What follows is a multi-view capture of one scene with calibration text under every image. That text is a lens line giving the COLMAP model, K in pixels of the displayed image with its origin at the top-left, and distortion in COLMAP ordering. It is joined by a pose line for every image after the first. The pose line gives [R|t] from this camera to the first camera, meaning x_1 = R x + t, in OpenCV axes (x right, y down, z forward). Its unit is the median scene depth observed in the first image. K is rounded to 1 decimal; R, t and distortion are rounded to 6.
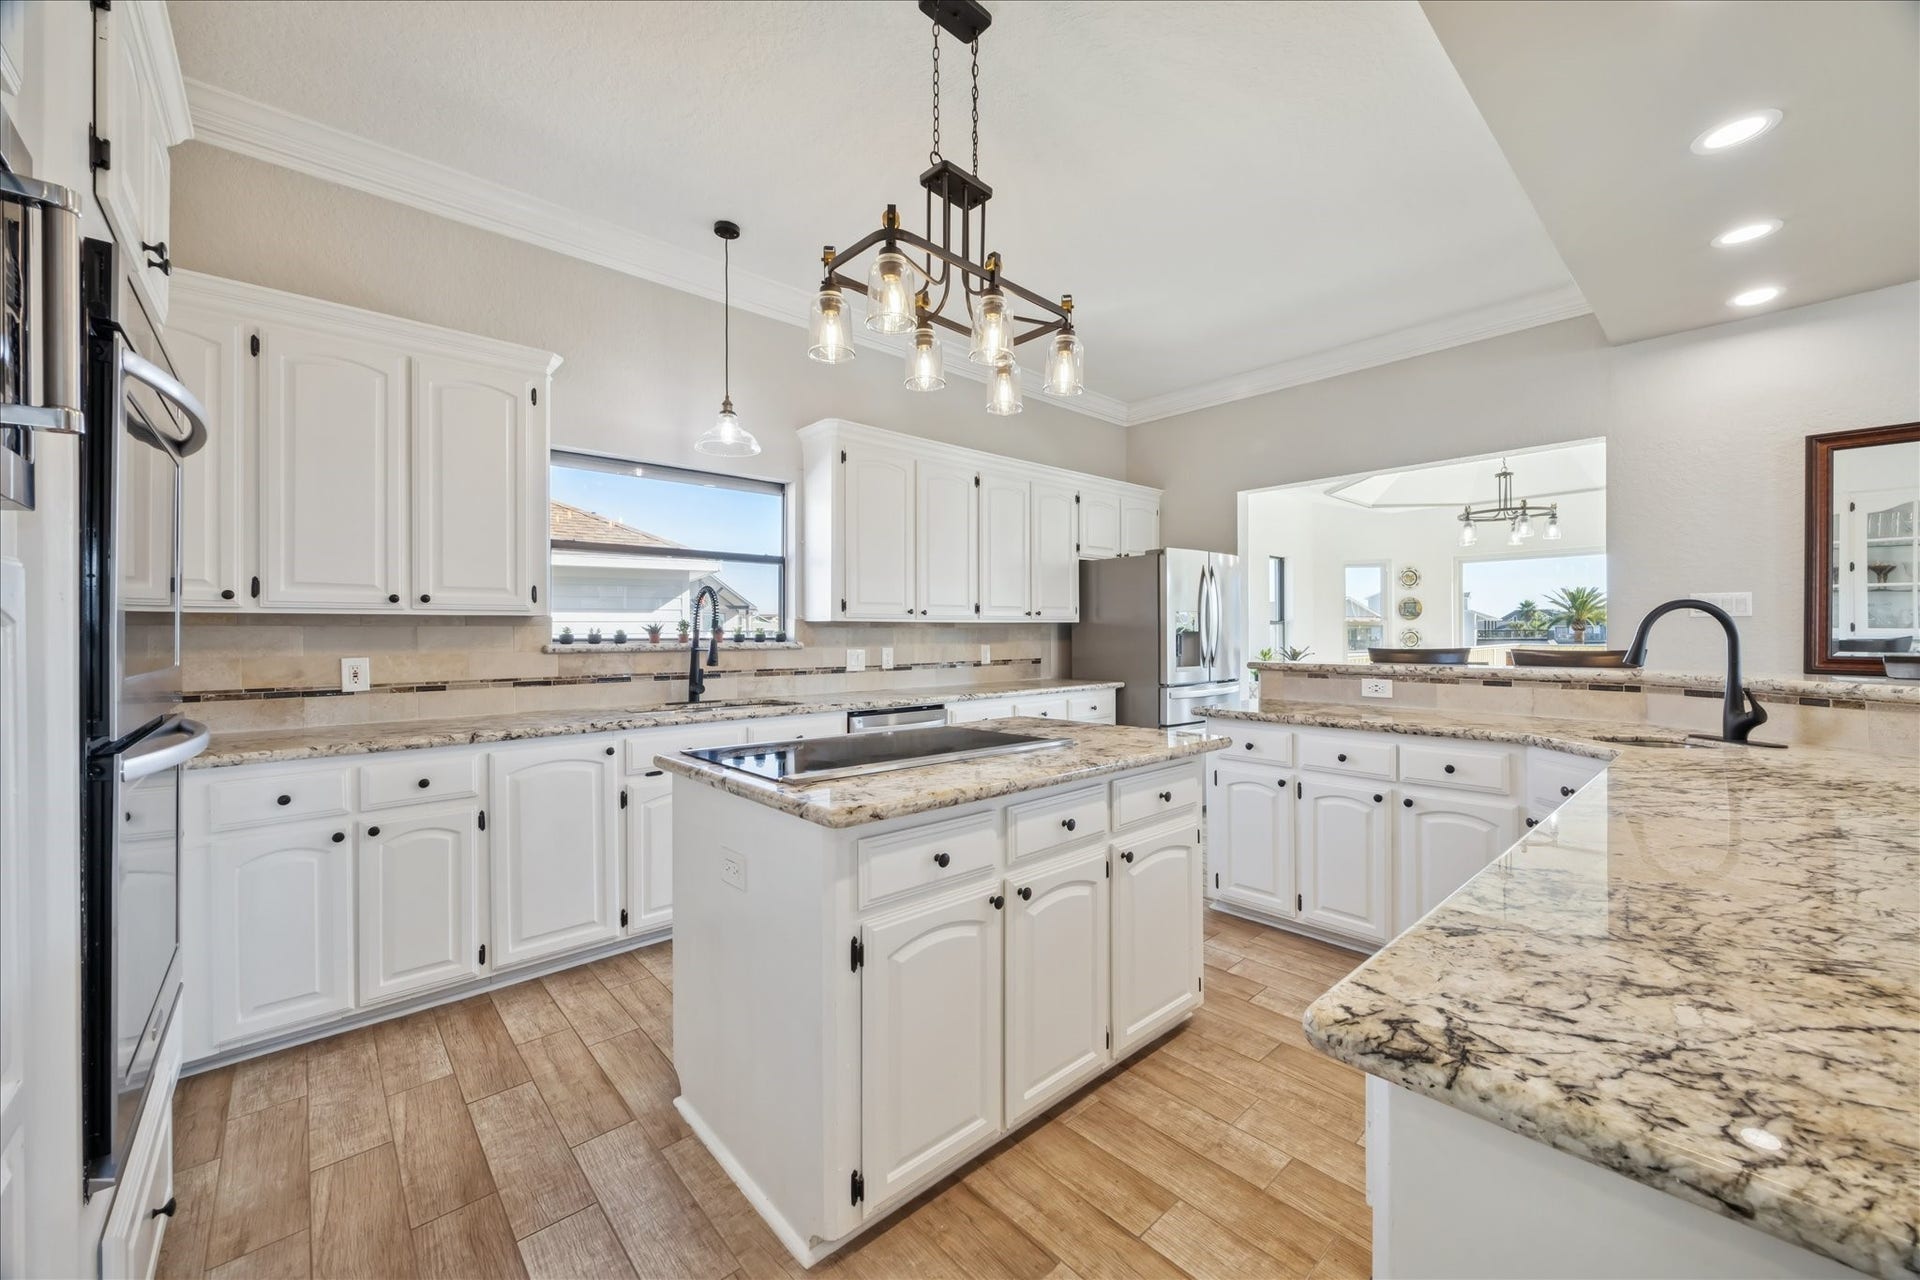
lens RADIAL K [[742.9, 0, 964.9], [0, 742.9, 630.1], [0, 0, 1]] dist [0.001297, -0.000116]
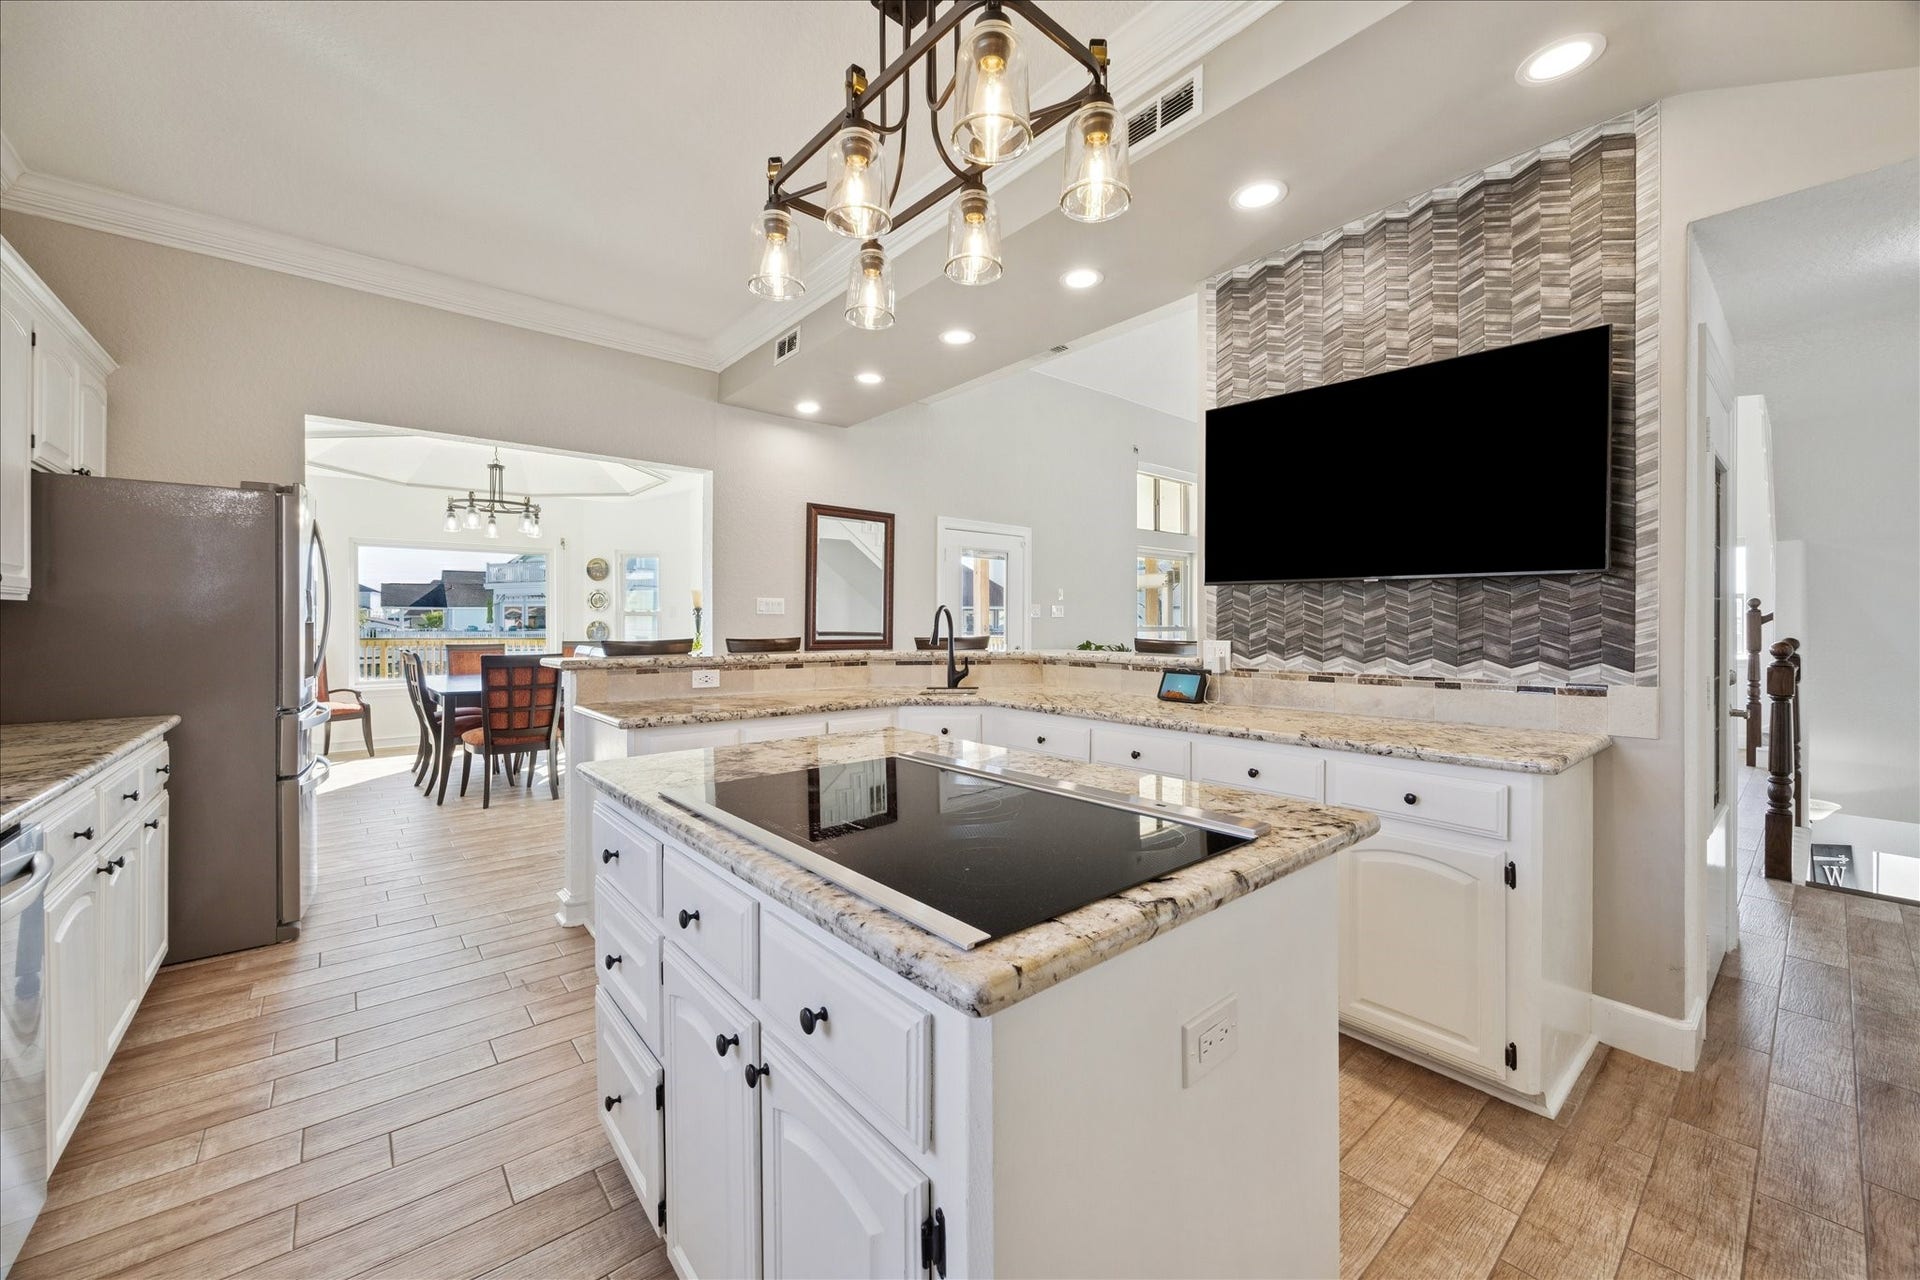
lens RADIAL K [[742.9, 0, 972.8], [0, 742.9, 626.8], [0, 0, 1]] dist [0.001297, -0.000116]
pose [[0.024932, -0.002739, 0.999685, -0.485602], [-0.004358, 0.999986, 0.002848, 0.001407], [-0.999680, -0.004428, 0.024919, 0.635230]]
